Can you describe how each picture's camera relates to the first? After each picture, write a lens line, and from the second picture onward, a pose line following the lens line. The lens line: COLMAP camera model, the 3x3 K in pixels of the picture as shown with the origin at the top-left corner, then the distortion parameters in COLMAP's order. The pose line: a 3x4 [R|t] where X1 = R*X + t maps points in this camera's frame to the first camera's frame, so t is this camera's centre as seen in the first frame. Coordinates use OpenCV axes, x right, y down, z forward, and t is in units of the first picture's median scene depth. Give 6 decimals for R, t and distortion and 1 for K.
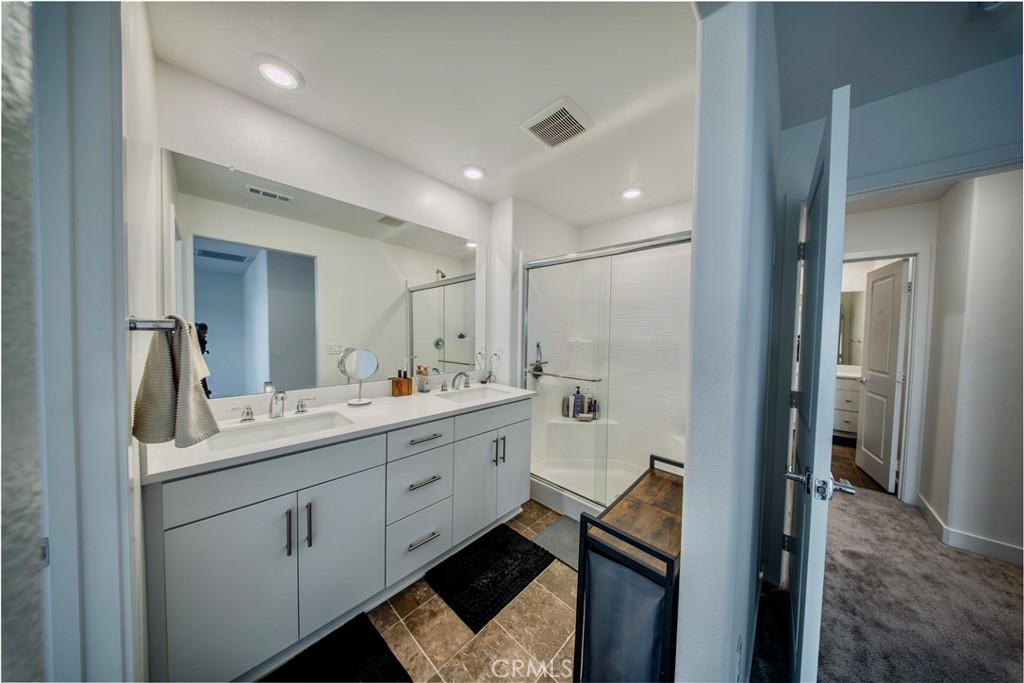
lens RADIAL K [[304.4, 0, 510.0], [0, 304.4, 339.1], [0, 0, 1]] dist [-0.000747, -0.000056]
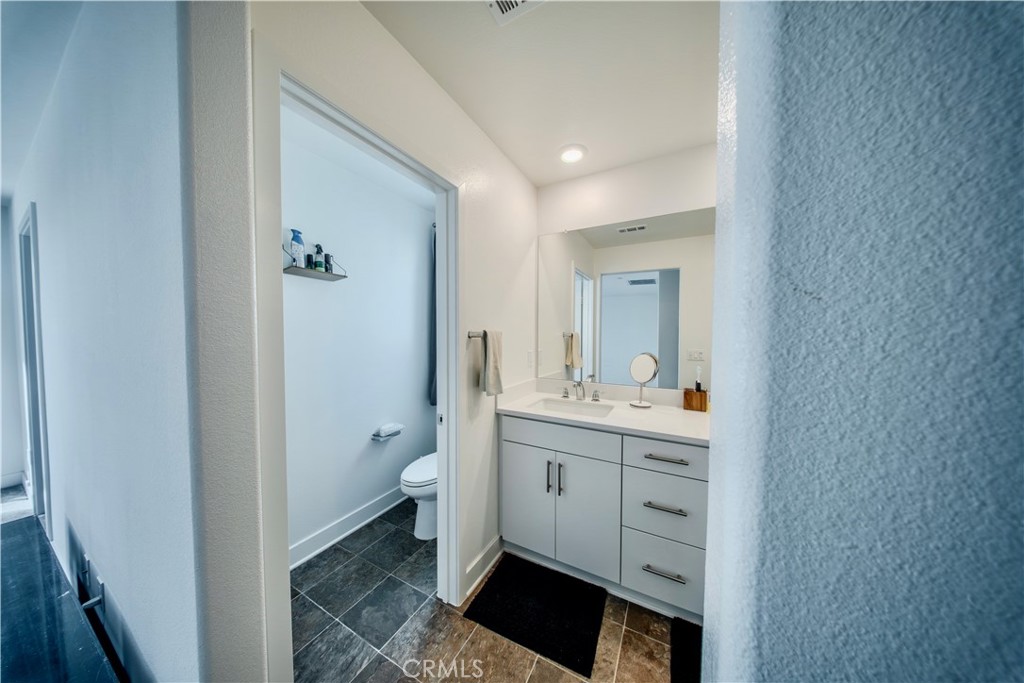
lens RADIAL K [[298.0, 0, 514.5], [0, 298.0, 341.6], [0, 0, 1]] dist [-0.004394, -0.000106]
pose [[0.268311, 0.014699, -0.963220, 0.453598], [-0.030999, 0.999498, 0.006617, -0.005214], [0.962833, 0.028083, 0.268632, 0.354771]]
